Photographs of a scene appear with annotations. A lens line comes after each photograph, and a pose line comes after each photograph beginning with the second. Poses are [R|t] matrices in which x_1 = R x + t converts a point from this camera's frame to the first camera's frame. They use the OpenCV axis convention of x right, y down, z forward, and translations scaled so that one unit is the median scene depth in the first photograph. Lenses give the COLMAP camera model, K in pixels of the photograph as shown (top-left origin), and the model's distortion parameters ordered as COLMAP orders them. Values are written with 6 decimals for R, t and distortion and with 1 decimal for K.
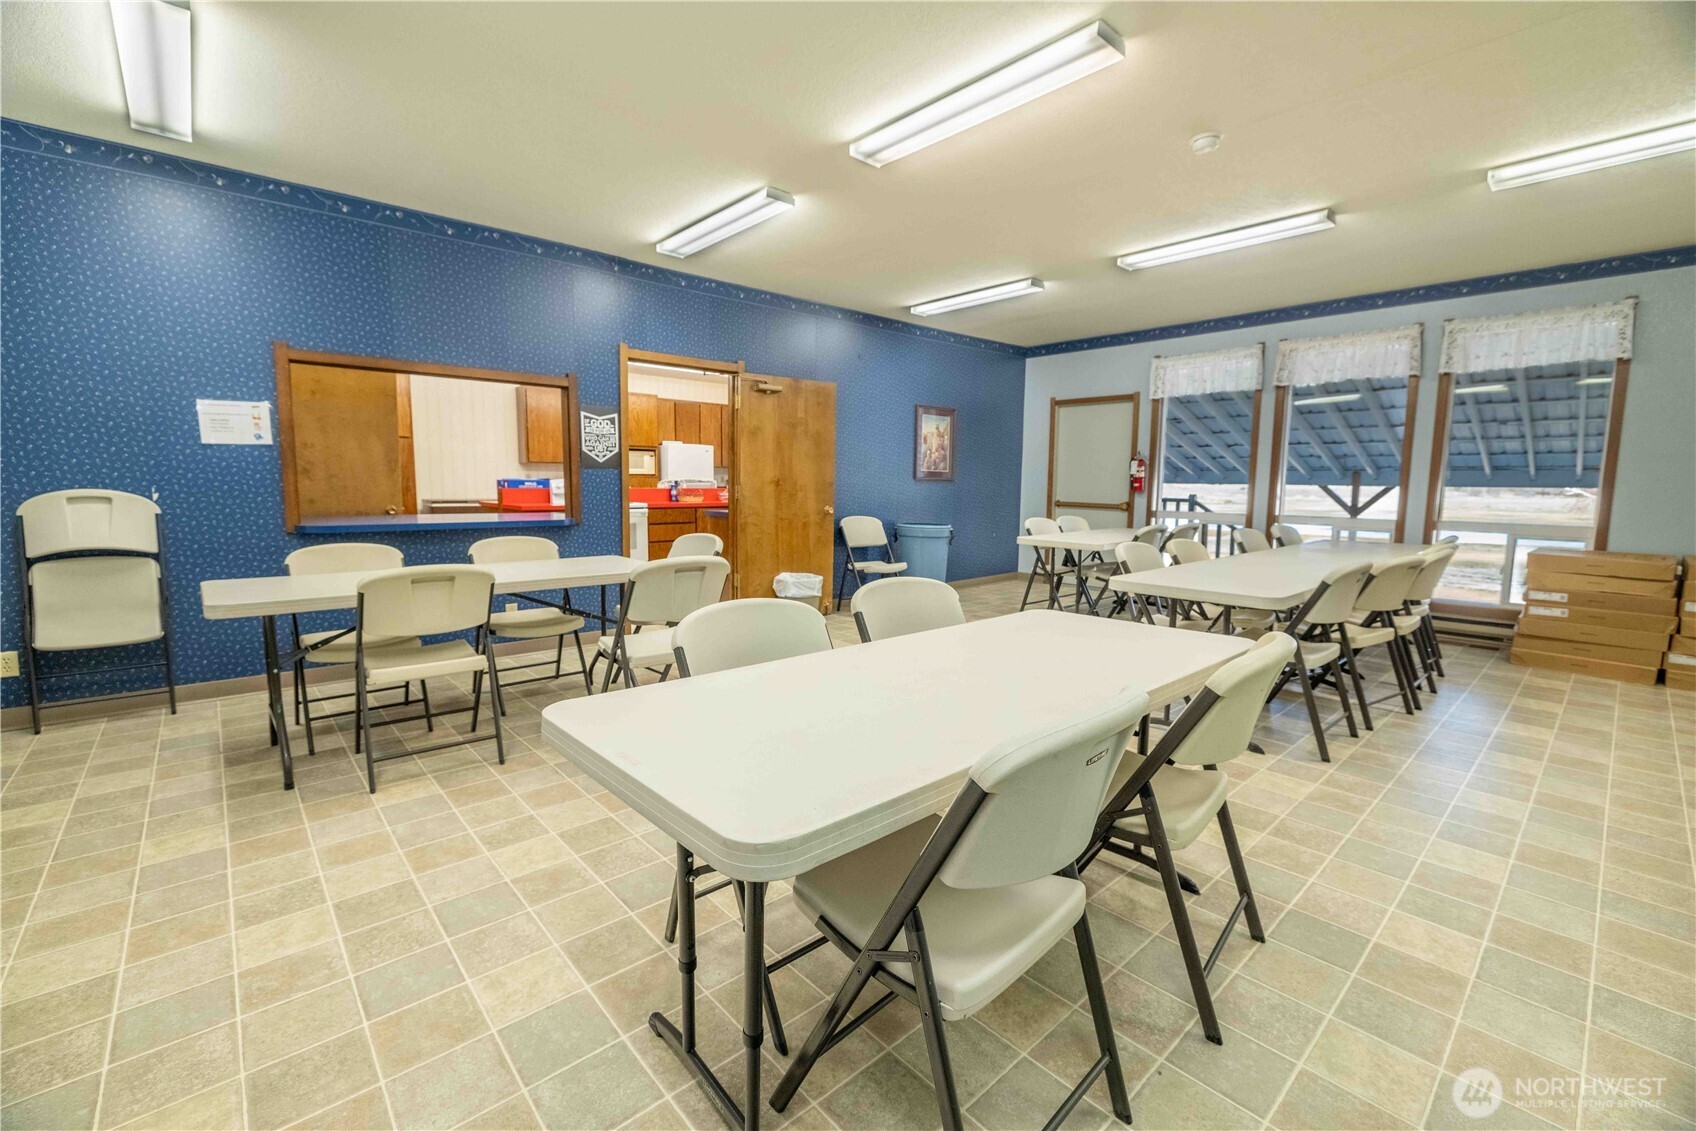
lens RADIAL K [[722.2, 0, 841.1], [0, 722.2, 570.5], [0, 0, 1]] dist [-0.002596, -0.000022]
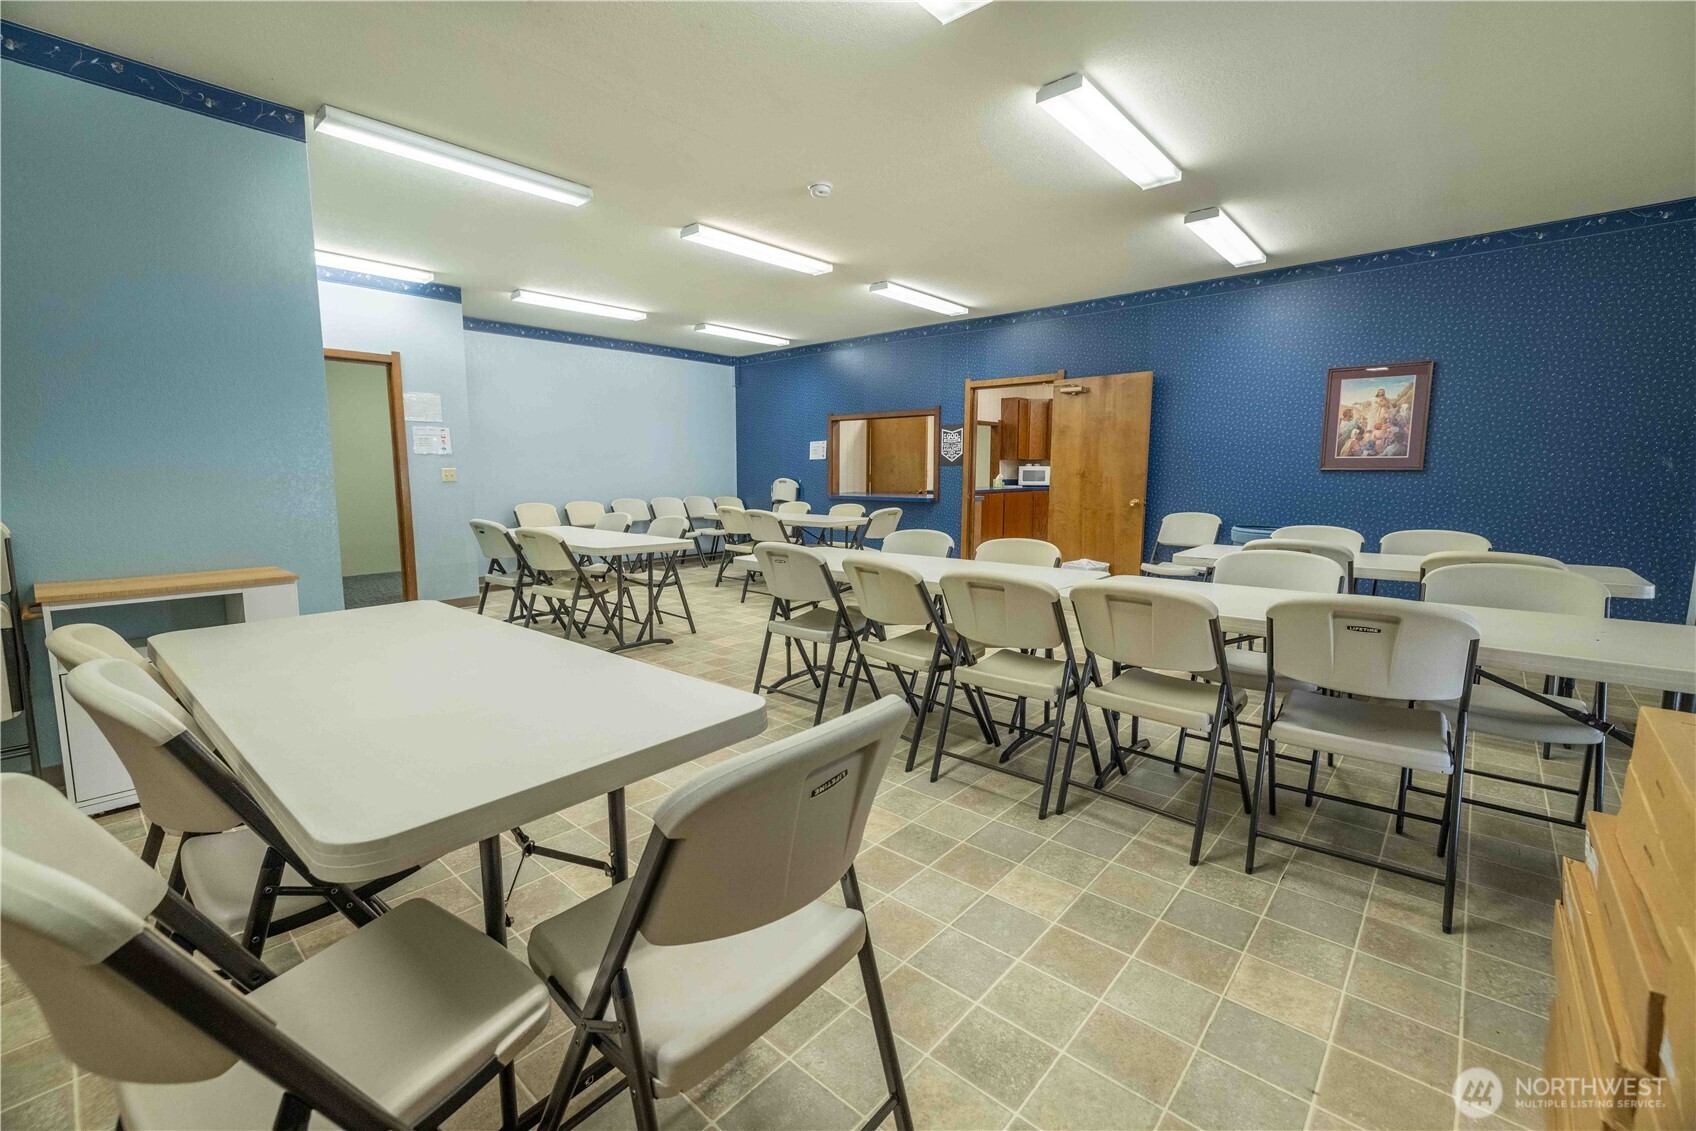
lens RADIAL K [[722.2, 0, 839.8], [0, 722.2, 563.1], [0, 0, 1]] dist [-0.002596, -0.000022]
pose [[0.110789, 0.108377, -0.987917, 0.941153], [-0.127046, 0.987426, 0.094076, -0.045201], [0.985690, 0.115088, 0.123164, 0.511981]]
